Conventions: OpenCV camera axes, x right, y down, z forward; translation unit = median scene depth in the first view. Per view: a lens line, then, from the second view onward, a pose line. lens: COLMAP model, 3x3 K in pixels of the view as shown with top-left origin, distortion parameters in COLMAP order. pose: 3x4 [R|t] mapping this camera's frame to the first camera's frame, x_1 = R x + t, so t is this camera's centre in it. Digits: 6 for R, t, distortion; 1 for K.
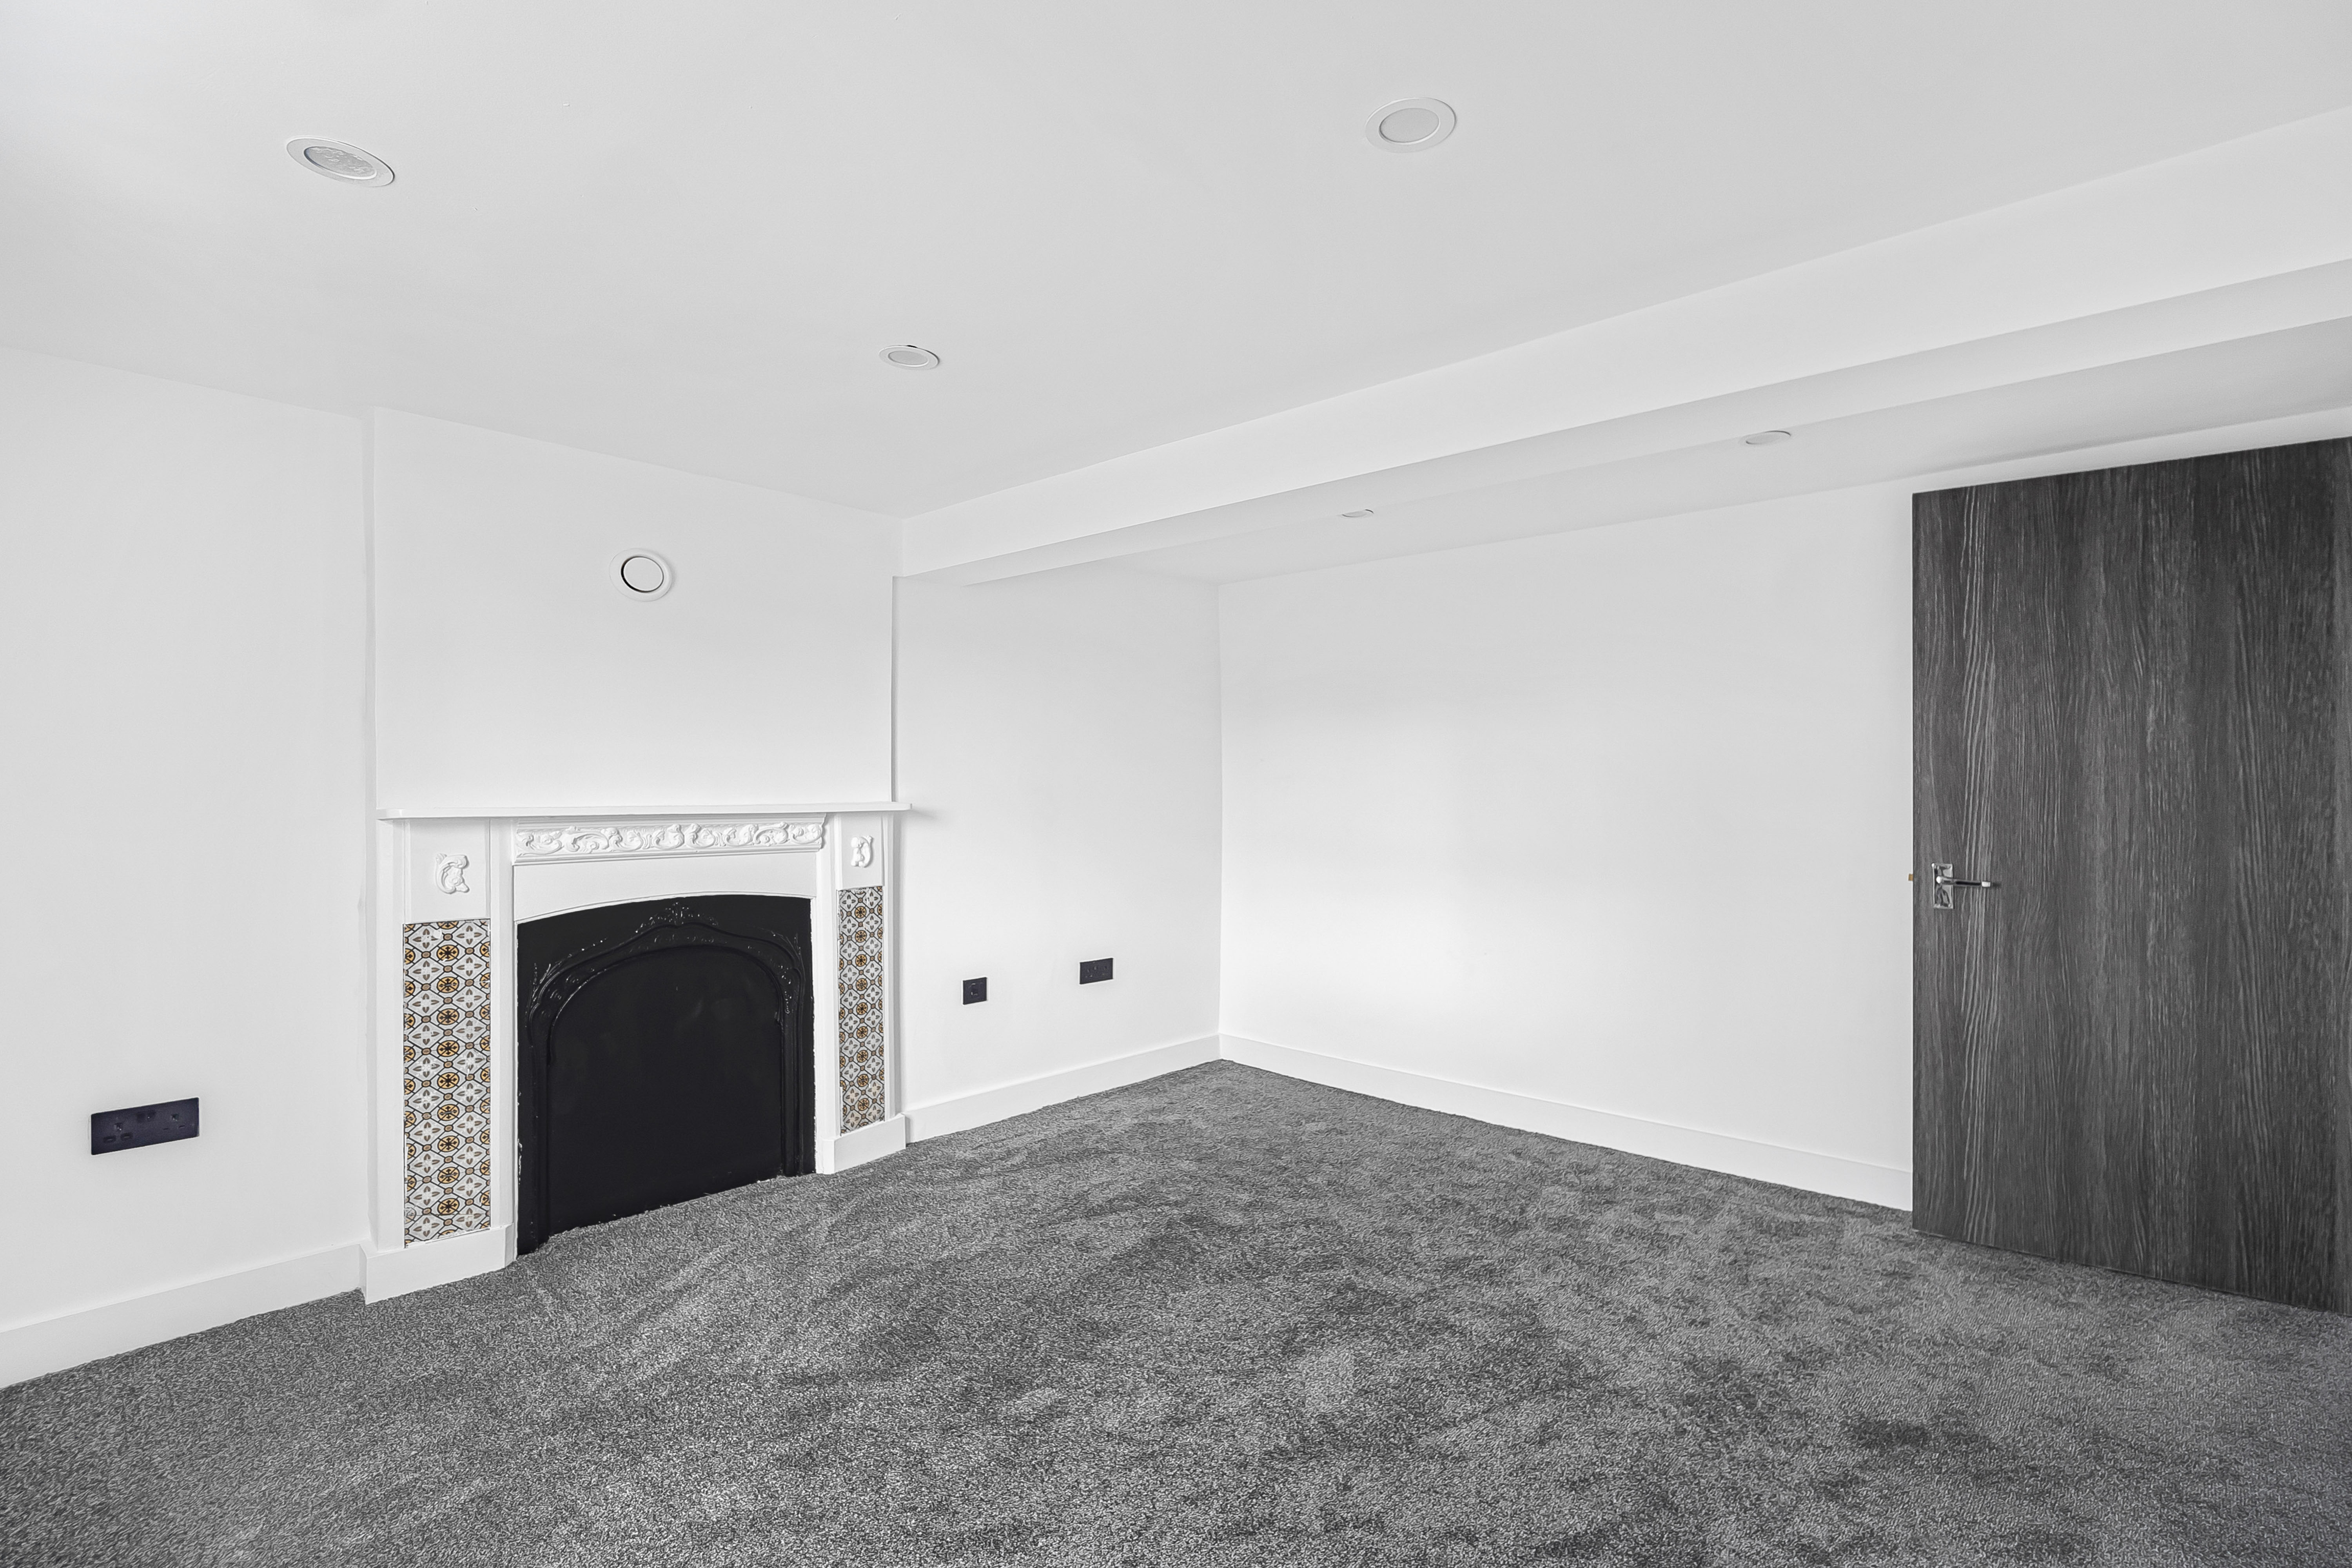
lens RADIAL K [[1081.2, 0, 1160.4], [0, 1081.2, 774.3], [0, 0, 1]] dist [-0.015328, 0.000402]
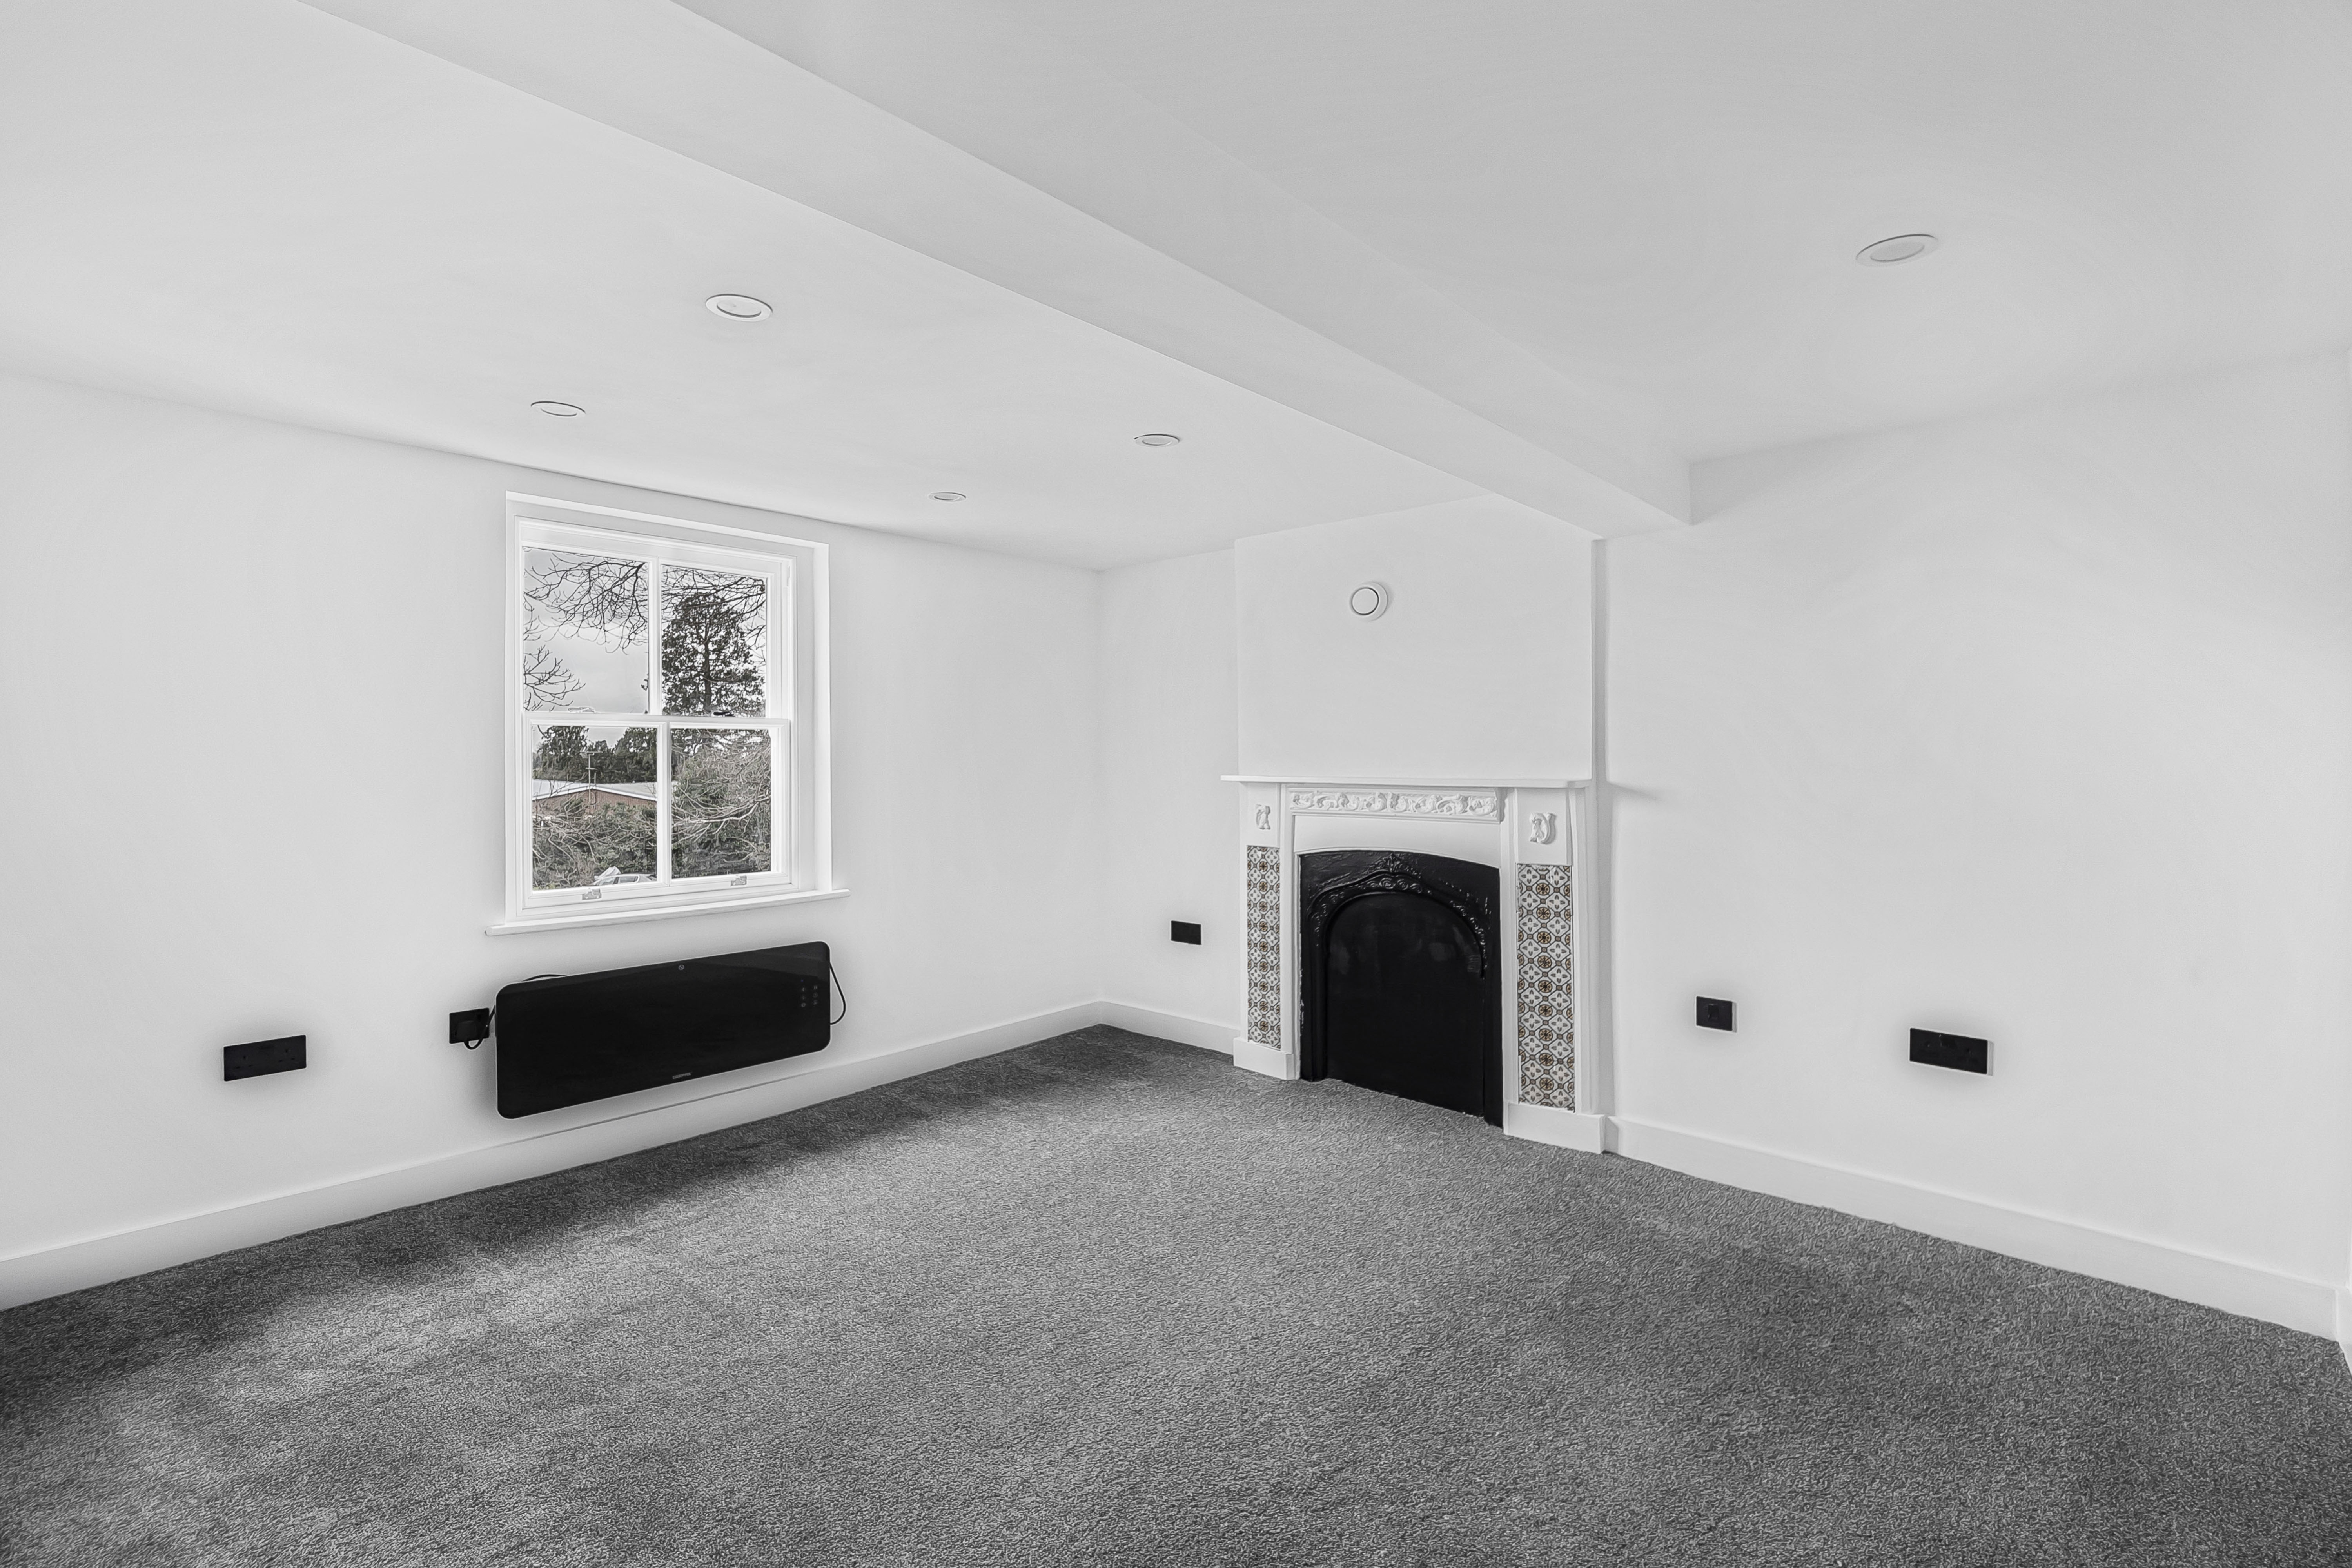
lens RADIAL K [[1081.2, 0, 1160.4], [0, 1081.2, 774.3], [0, 0, 1]] dist [-0.015328, 0.000402]
pose [[-0.014681, 0.018481, -0.999721, 0.732622], [0.017794, 0.999676, 0.018218, -0.001220], [0.999734, -0.017521, -0.015005, 0.687498]]
